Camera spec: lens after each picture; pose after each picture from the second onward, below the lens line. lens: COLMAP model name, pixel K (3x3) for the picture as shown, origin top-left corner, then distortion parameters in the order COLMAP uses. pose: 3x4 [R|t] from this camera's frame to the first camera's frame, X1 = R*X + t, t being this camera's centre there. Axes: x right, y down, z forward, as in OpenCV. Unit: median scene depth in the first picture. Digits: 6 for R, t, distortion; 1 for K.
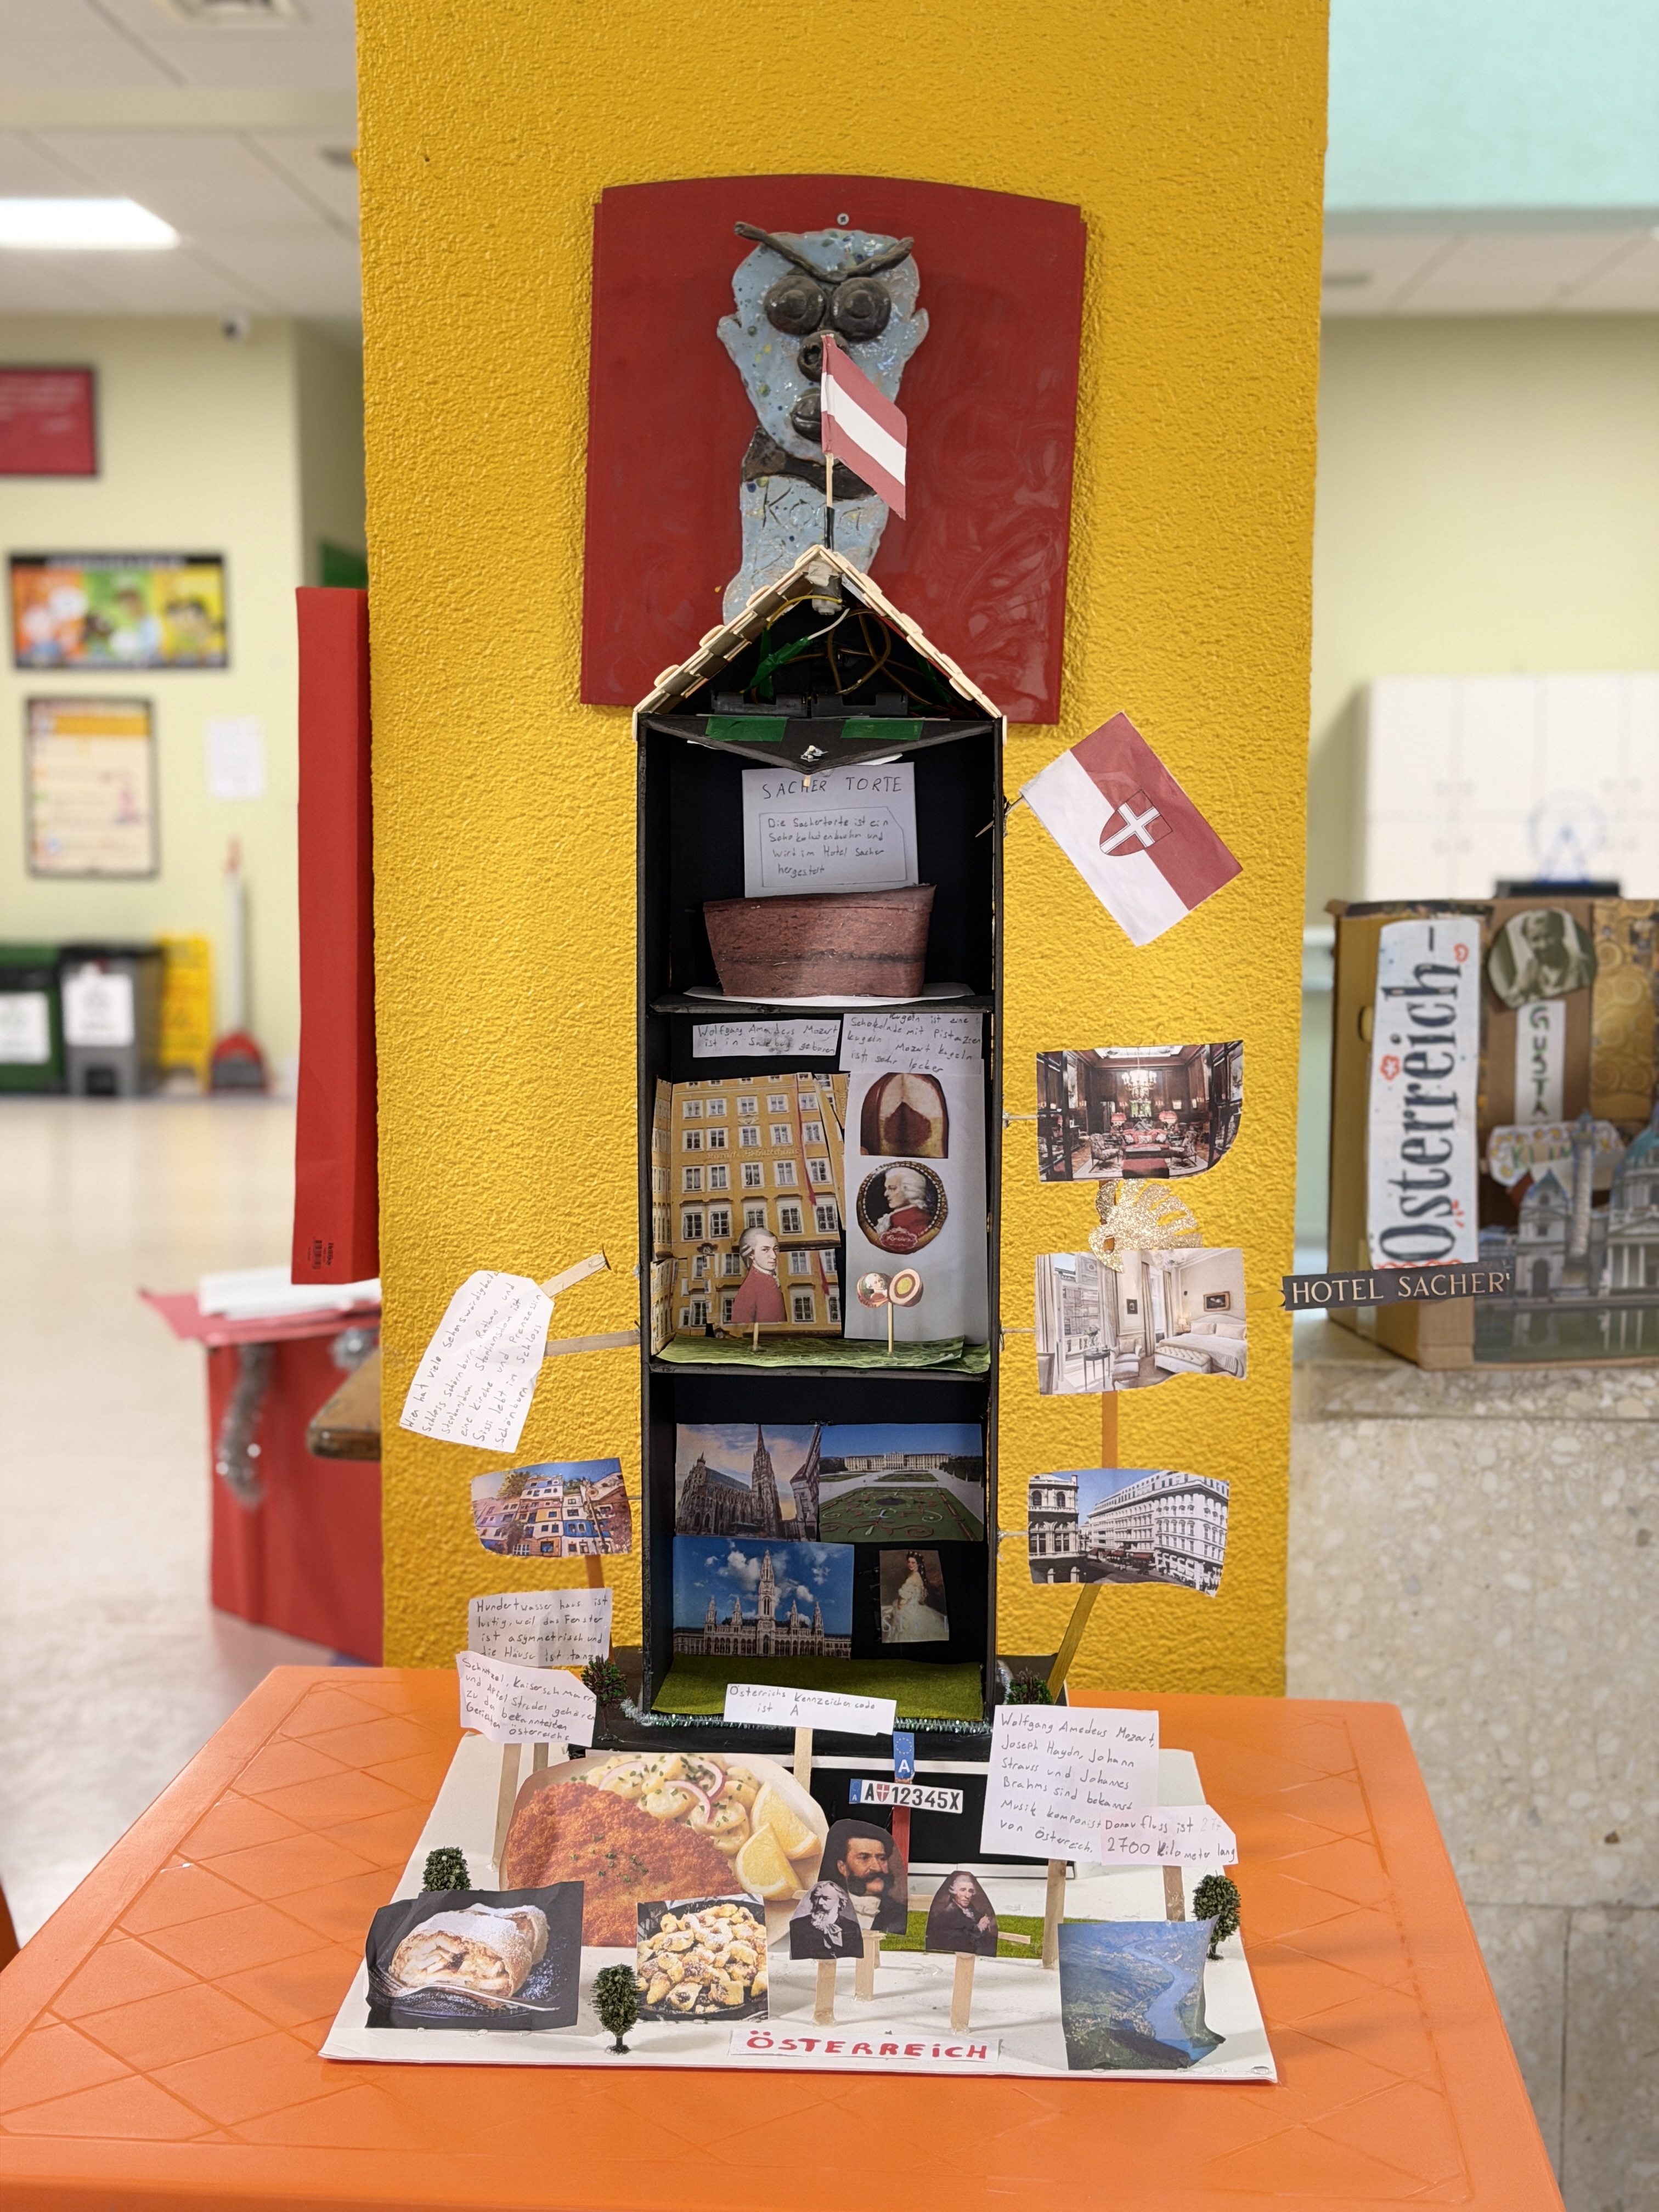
lens RADIAL K [[3173.7, 0, 827.5], [0, 3173.7, 1107.0], [0, 0, 1]] dist [0.123943, 0.000000]
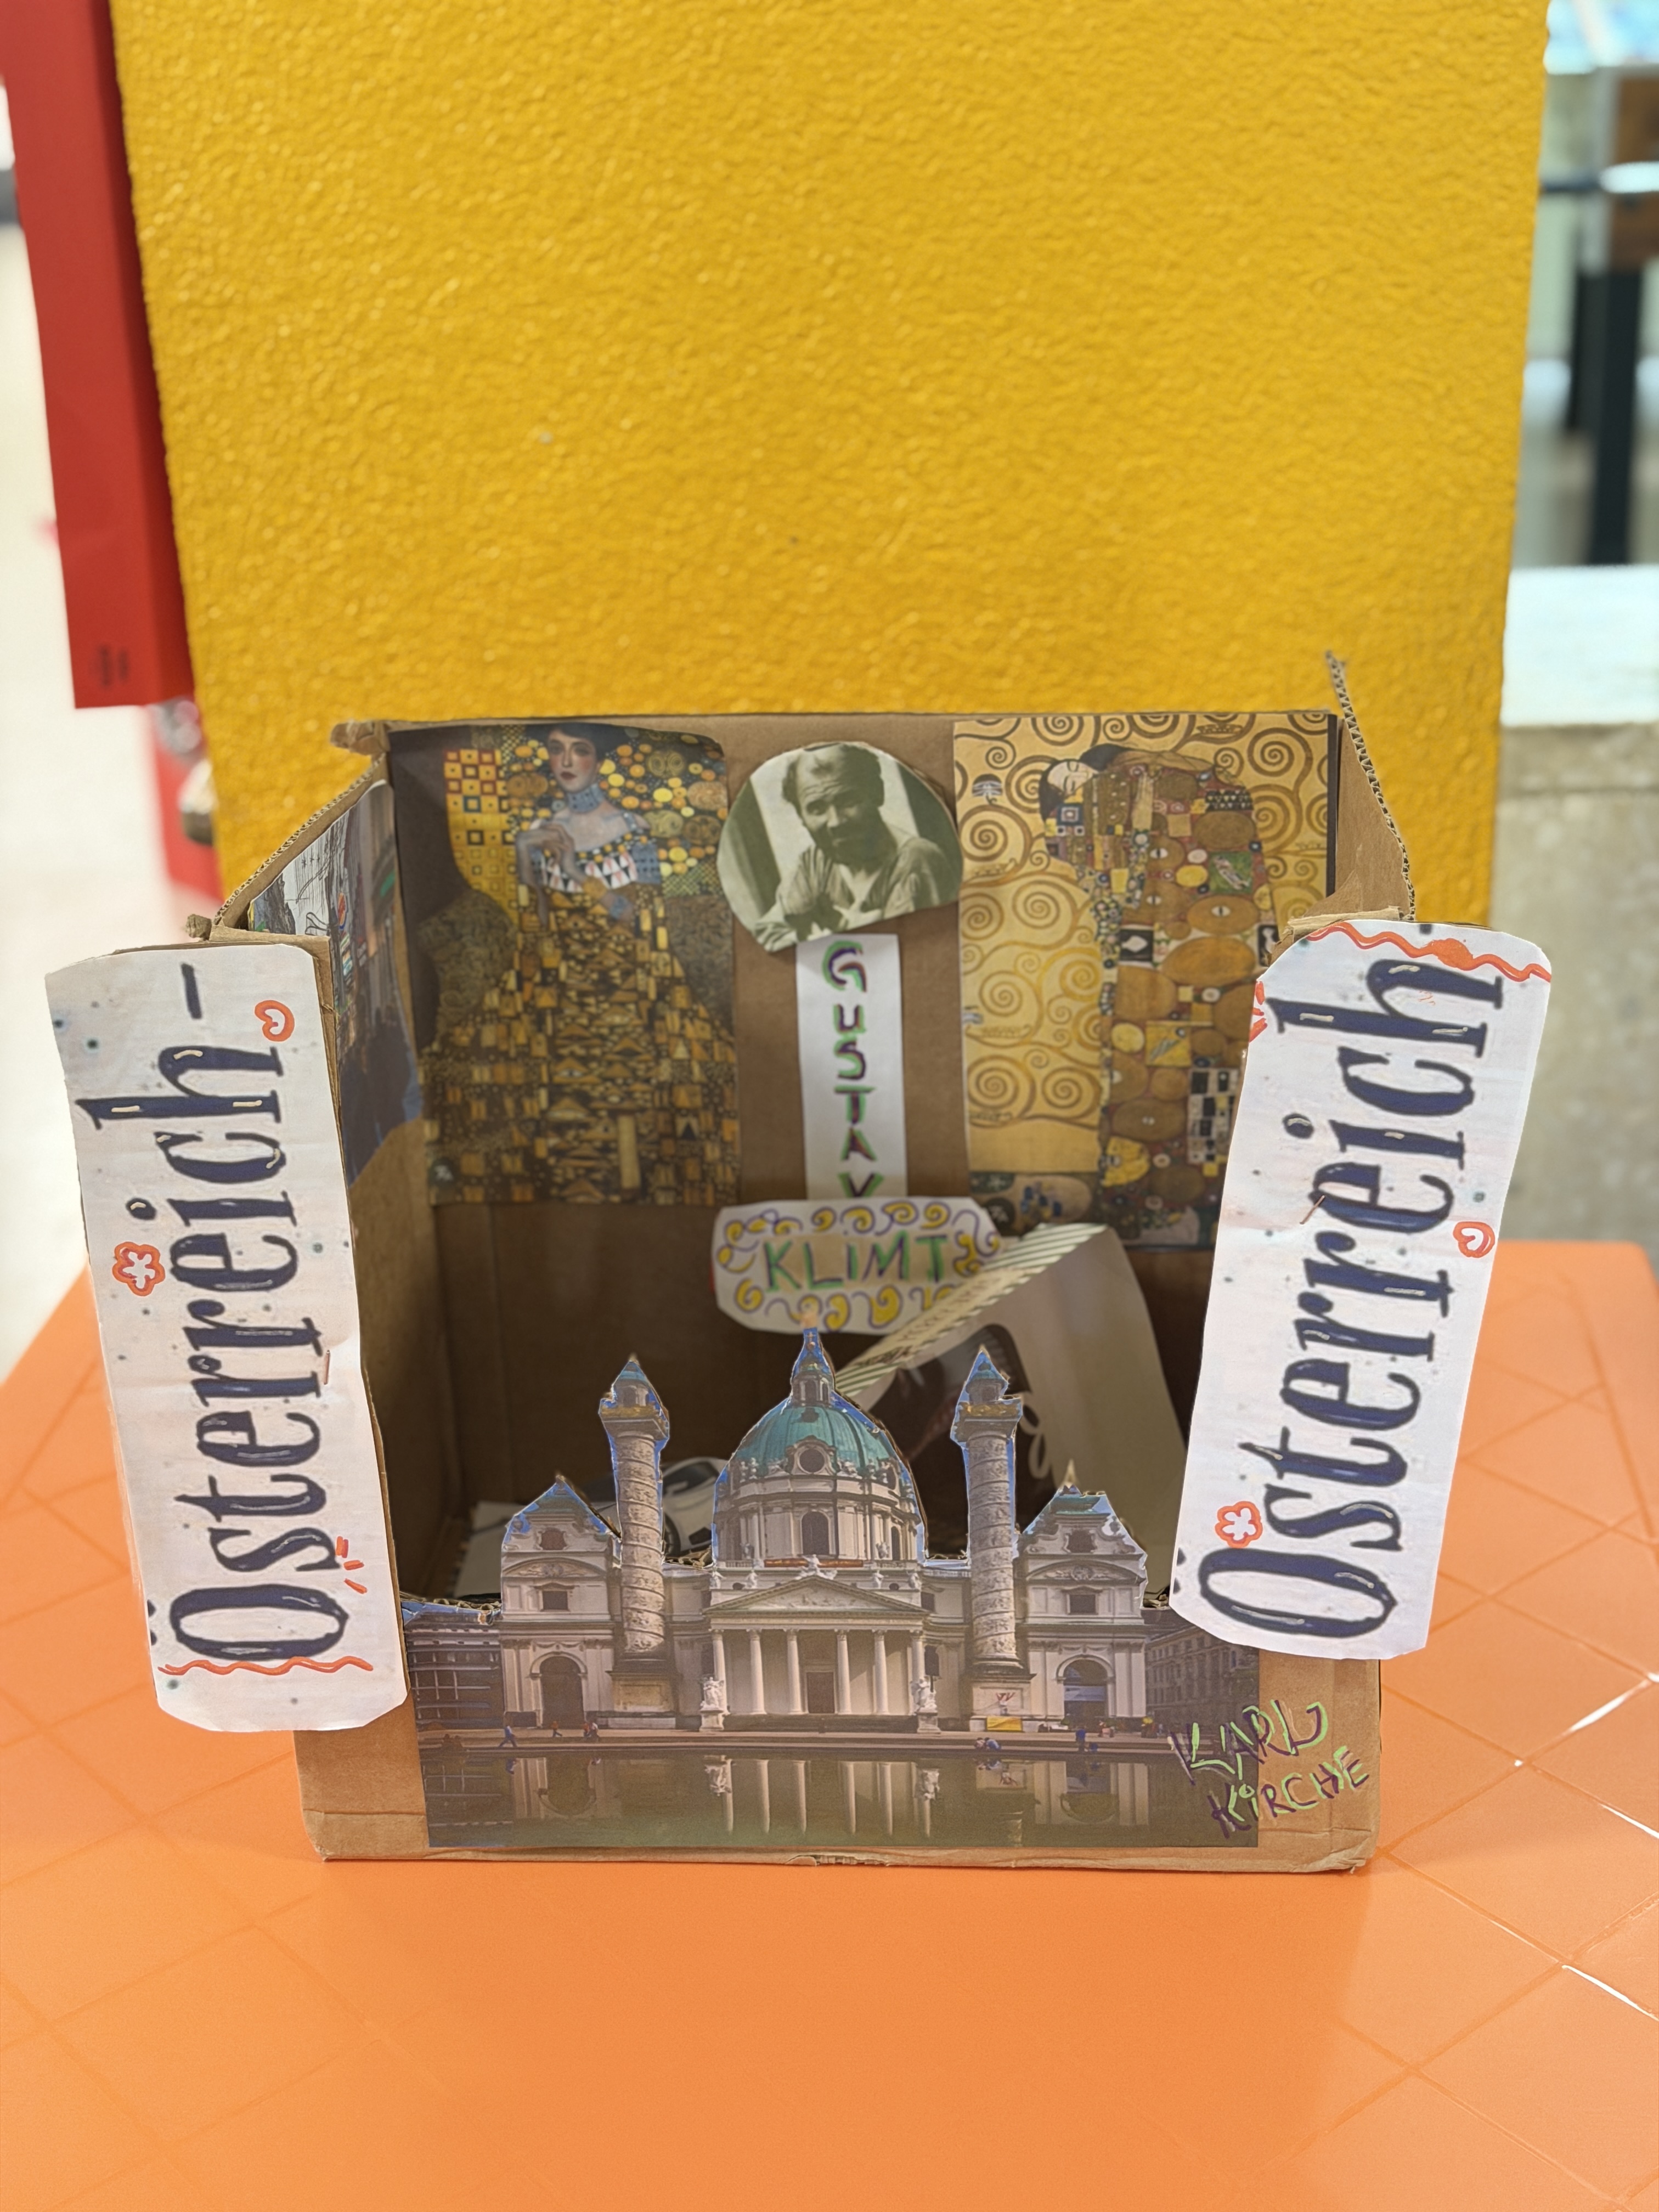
lens RADIAL K [[3173.7, 0, 832.8], [0, 3173.7, 1106.0], [0, 0, 1]] dist [0.123943, 0.000000]
pose [[0.970800, 0.061297, -0.231927, 0.357679], [0.007555, 0.958512, 0.284953, -0.151841], [0.239771, -0.278384, 0.930060, 0.614044]]
